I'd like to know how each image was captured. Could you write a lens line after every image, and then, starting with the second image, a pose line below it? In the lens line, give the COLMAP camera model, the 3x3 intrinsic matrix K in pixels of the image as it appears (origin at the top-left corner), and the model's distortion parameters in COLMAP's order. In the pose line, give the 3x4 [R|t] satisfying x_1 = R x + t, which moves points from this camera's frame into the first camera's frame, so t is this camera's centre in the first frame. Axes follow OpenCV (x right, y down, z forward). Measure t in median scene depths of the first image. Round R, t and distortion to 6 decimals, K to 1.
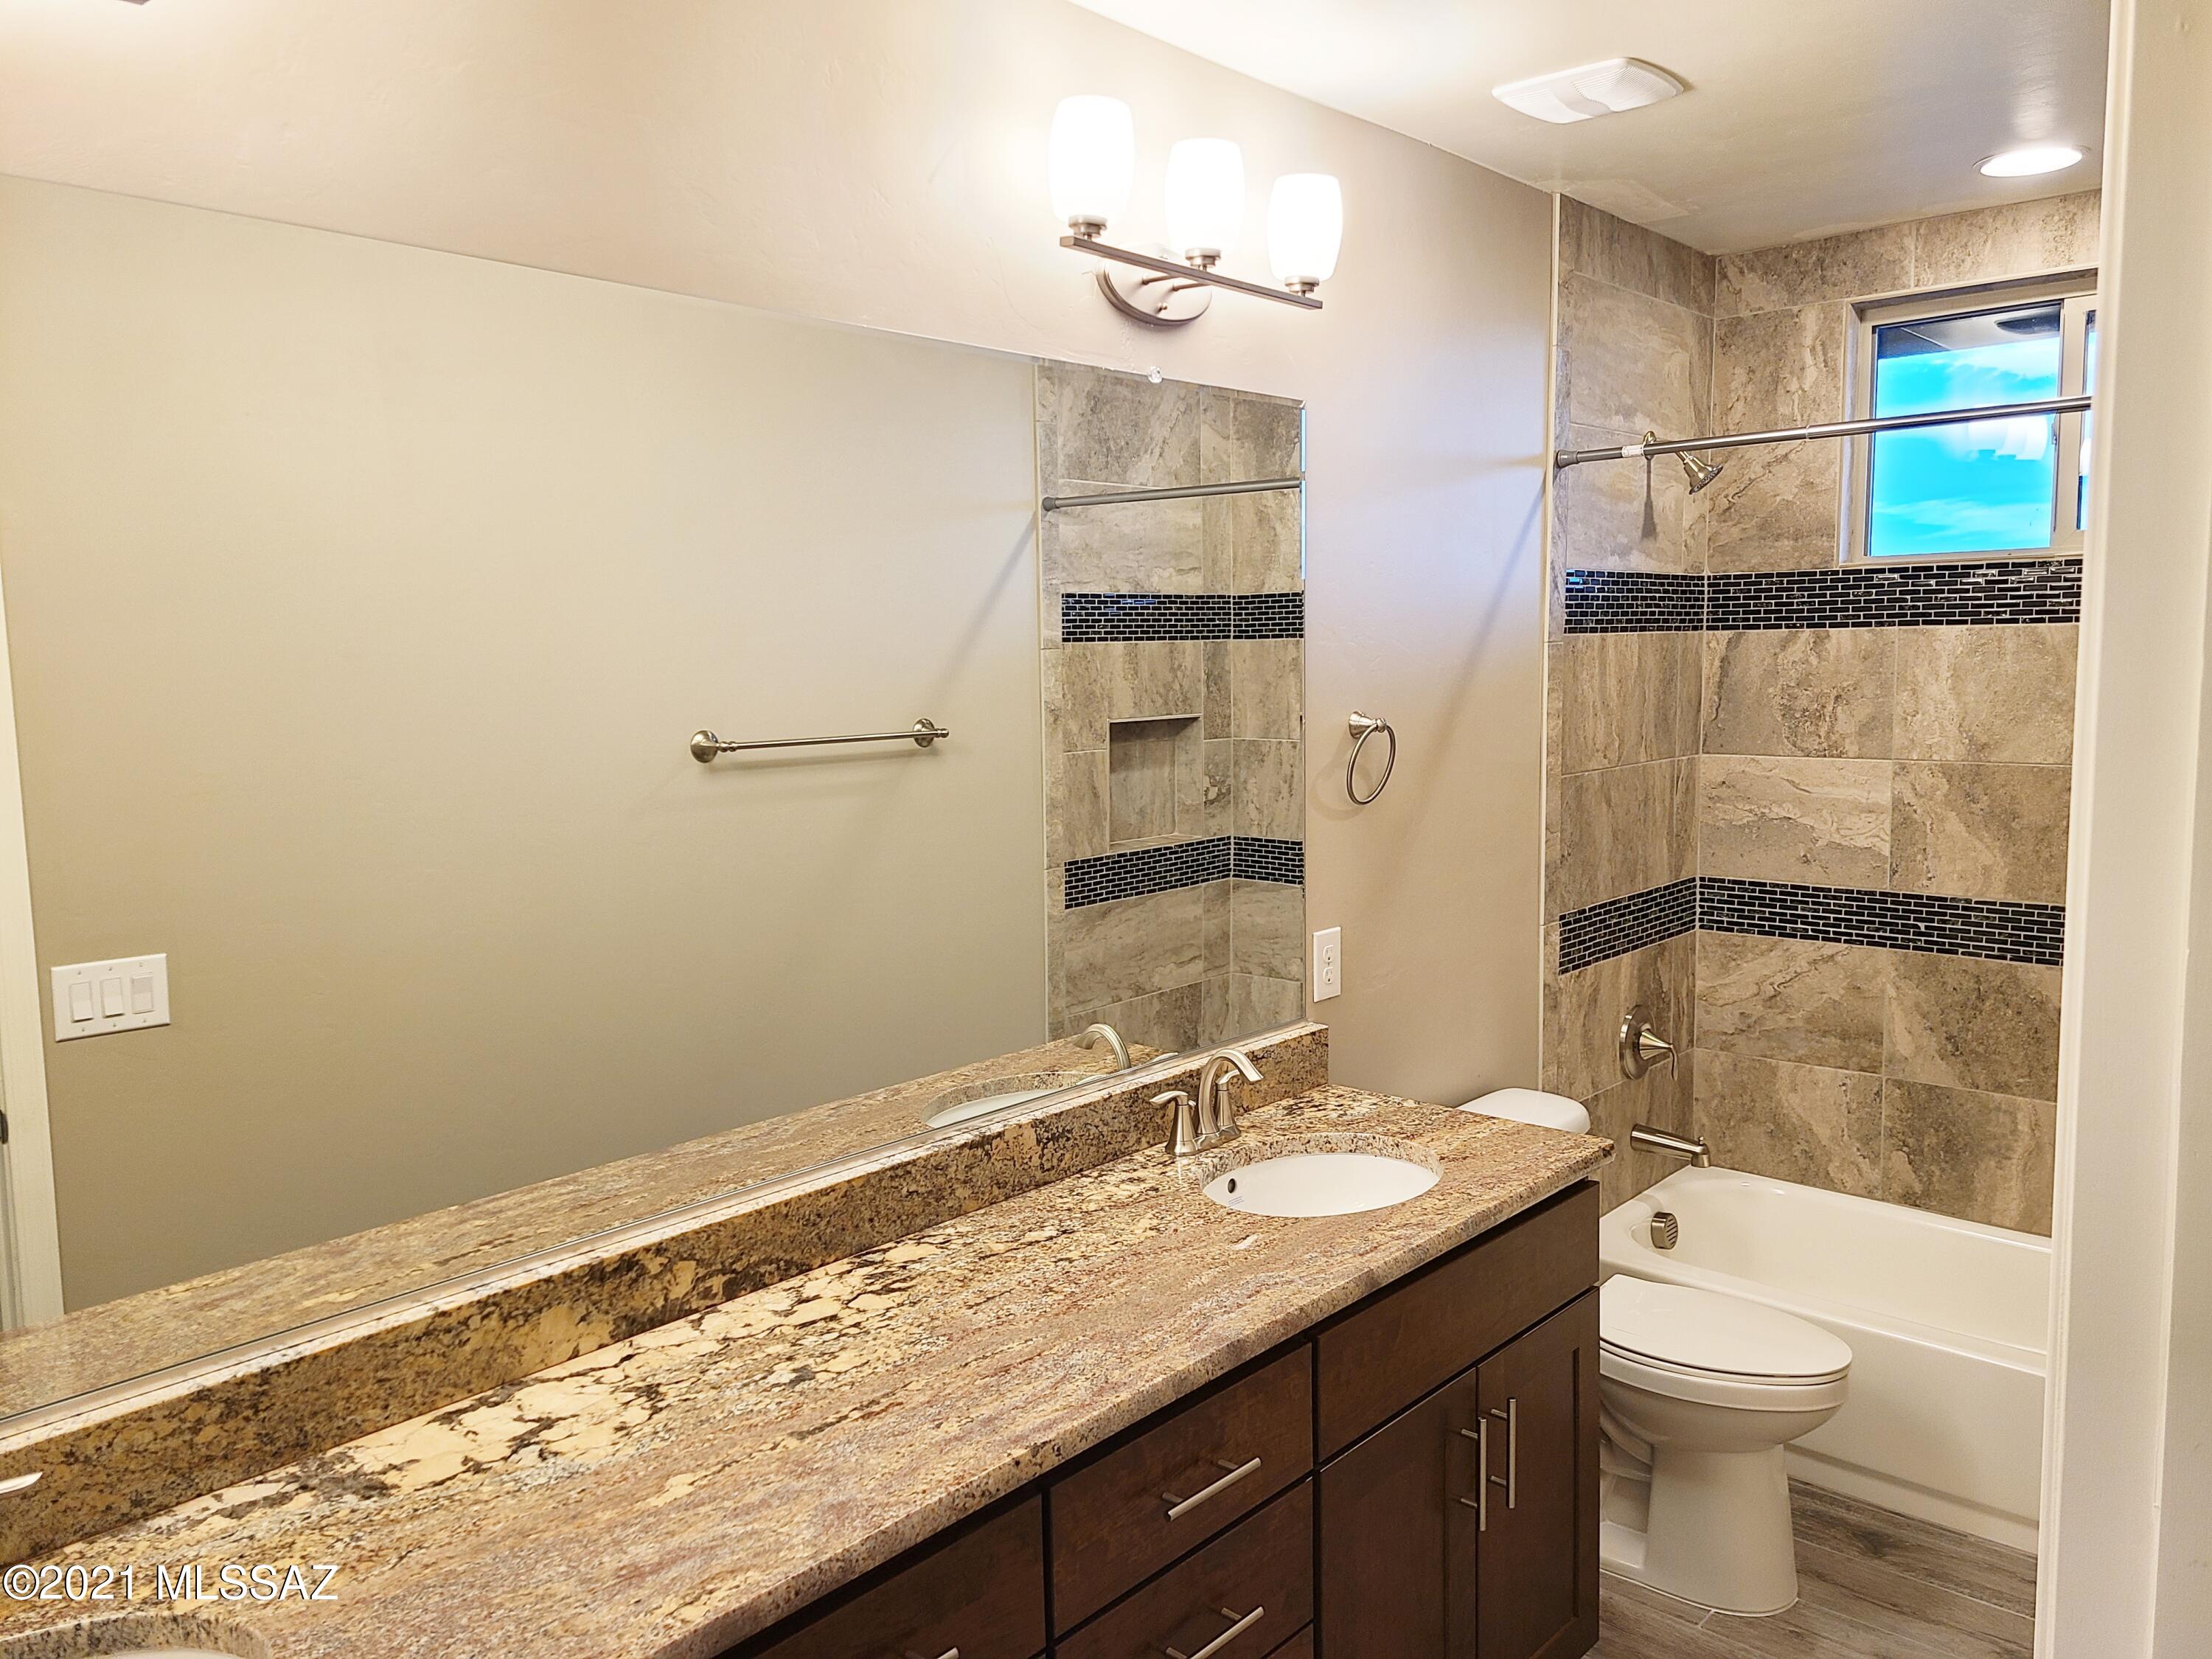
lens RADIAL K [[1682.2, 0, 1132.6], [0, 1682.2, 829.2], [0, 0, 1]] dist [0.077952, -0.069375]
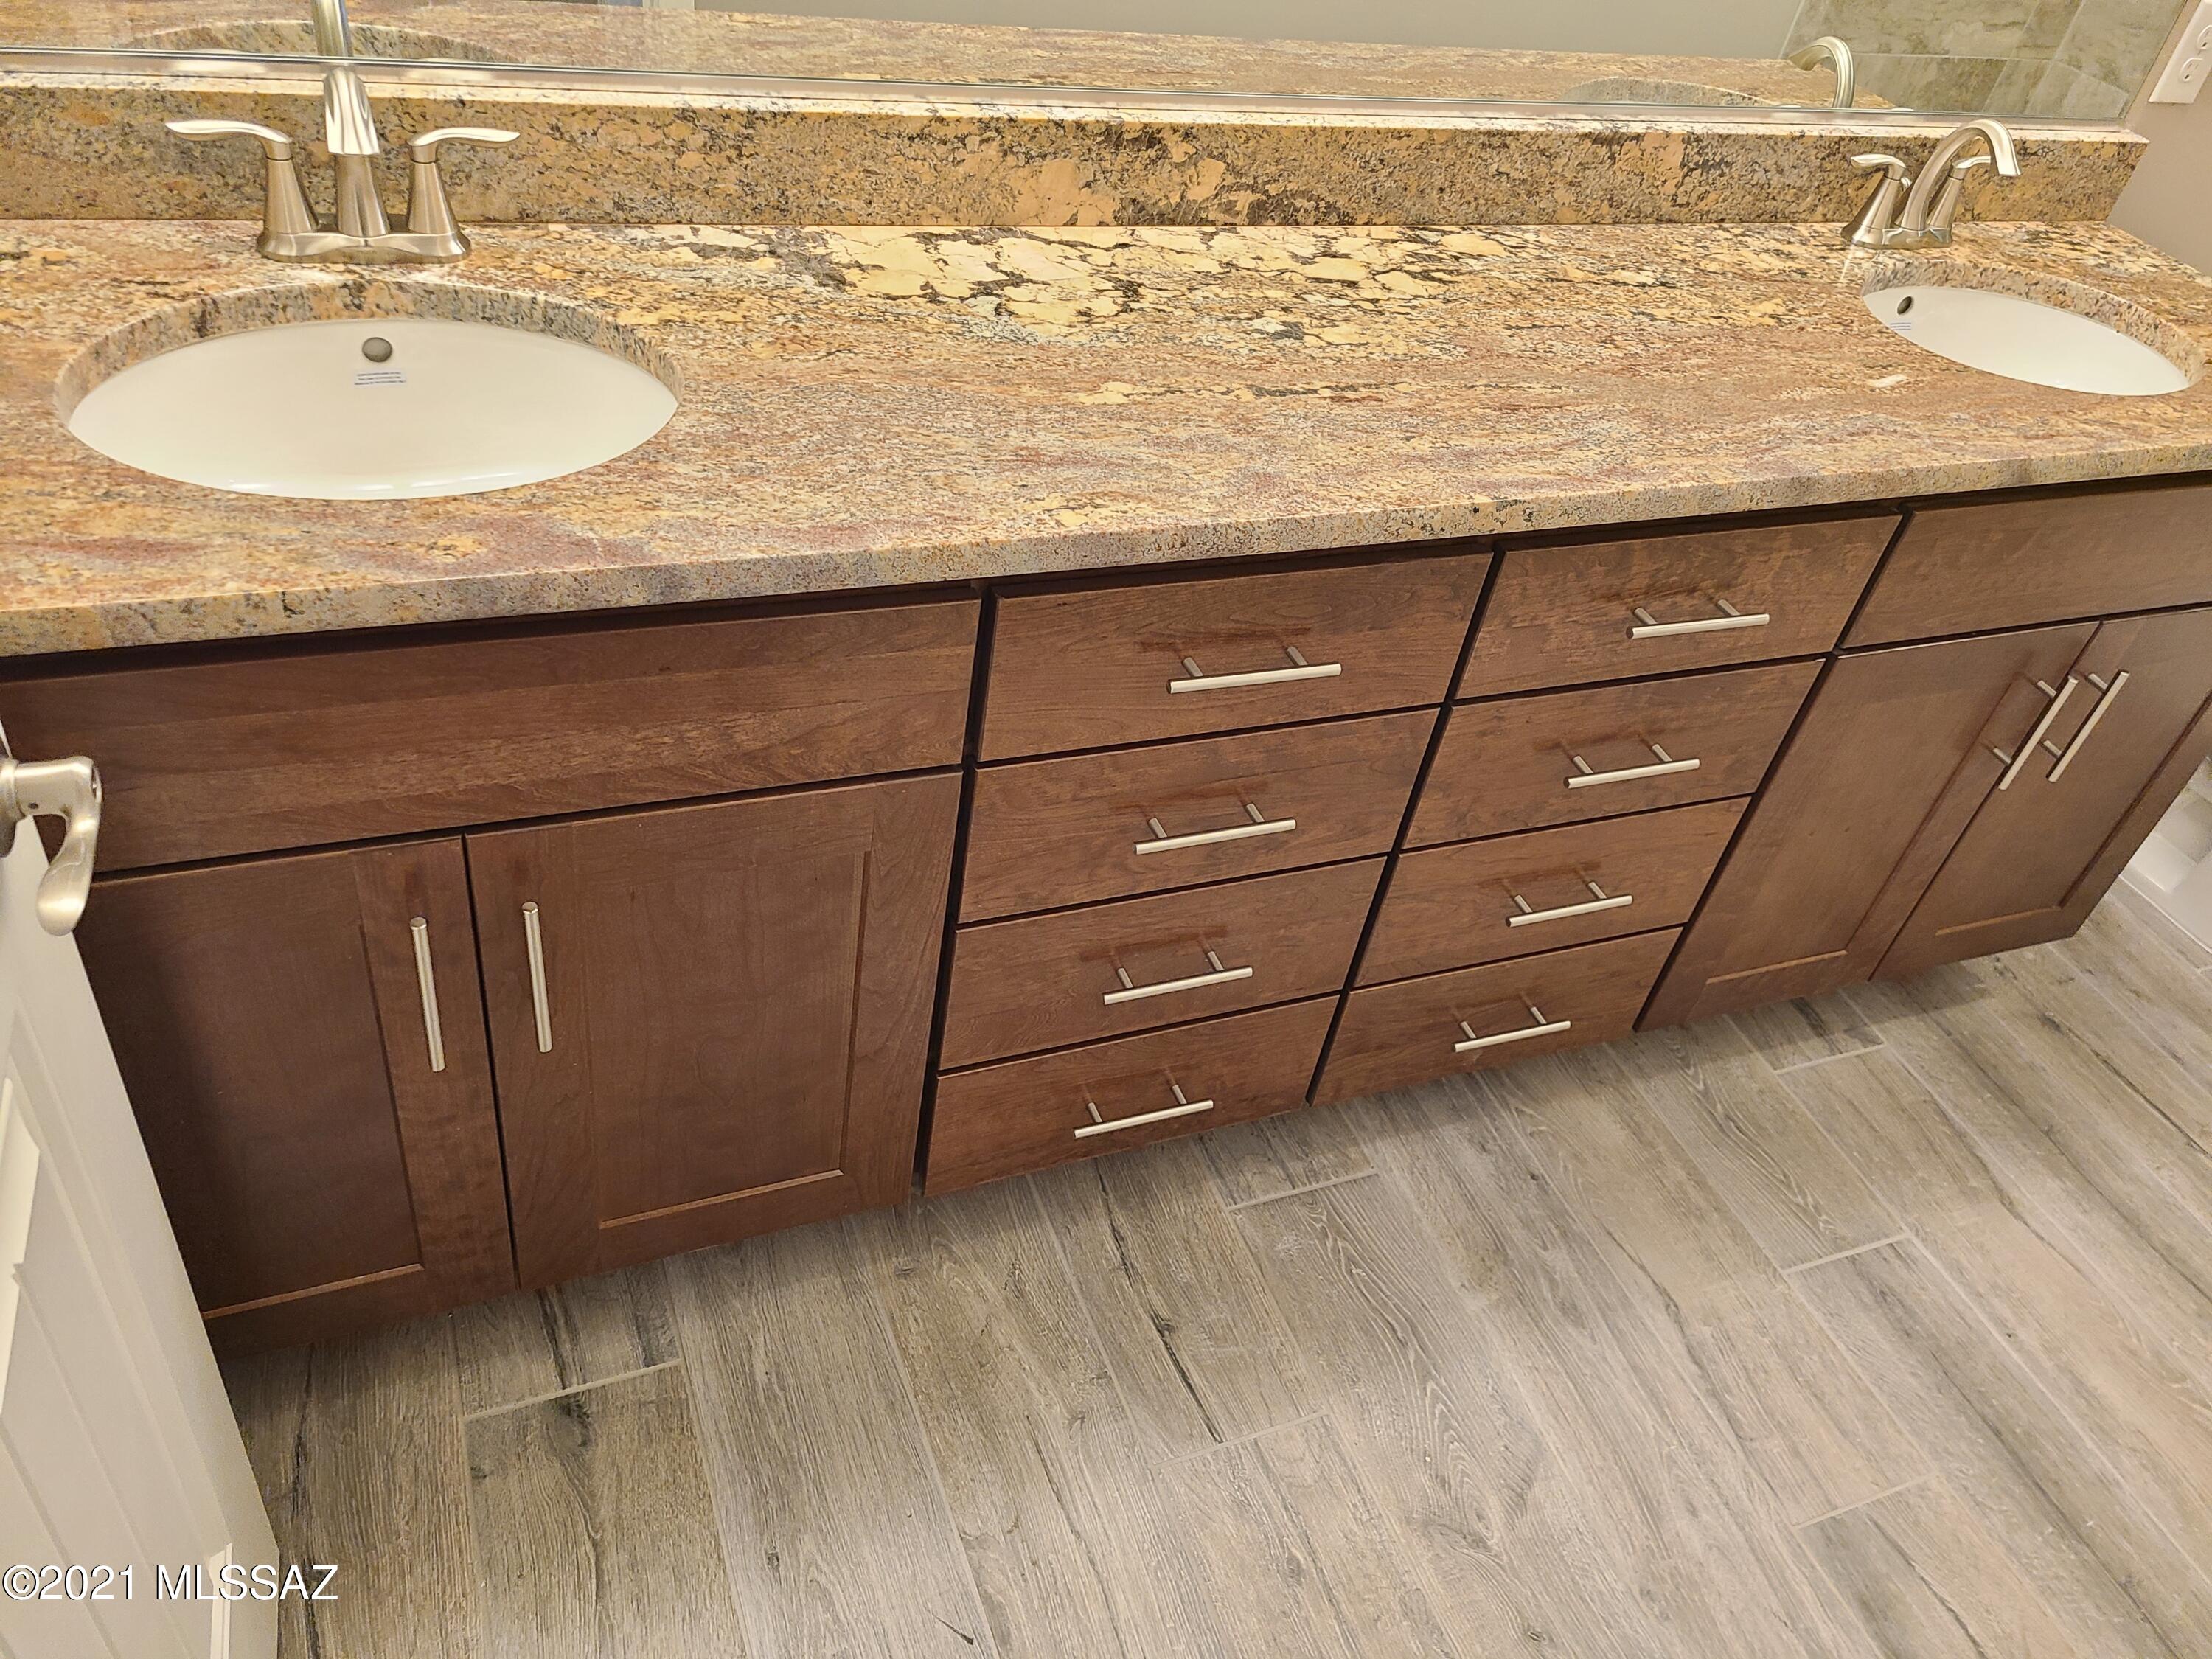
lens RADIAL K [[1661.1, 0, 1109.9], [0, 1661.1, 817.6], [0, 0, 1]] dist [0.081240, -0.078081]
pose [[0.877999, 0.410410, -0.246334, 0.026046], [-0.217324, 0.800323, 0.558796, 0.044948], [0.426483, -0.437088, 0.791875, 0.125581]]
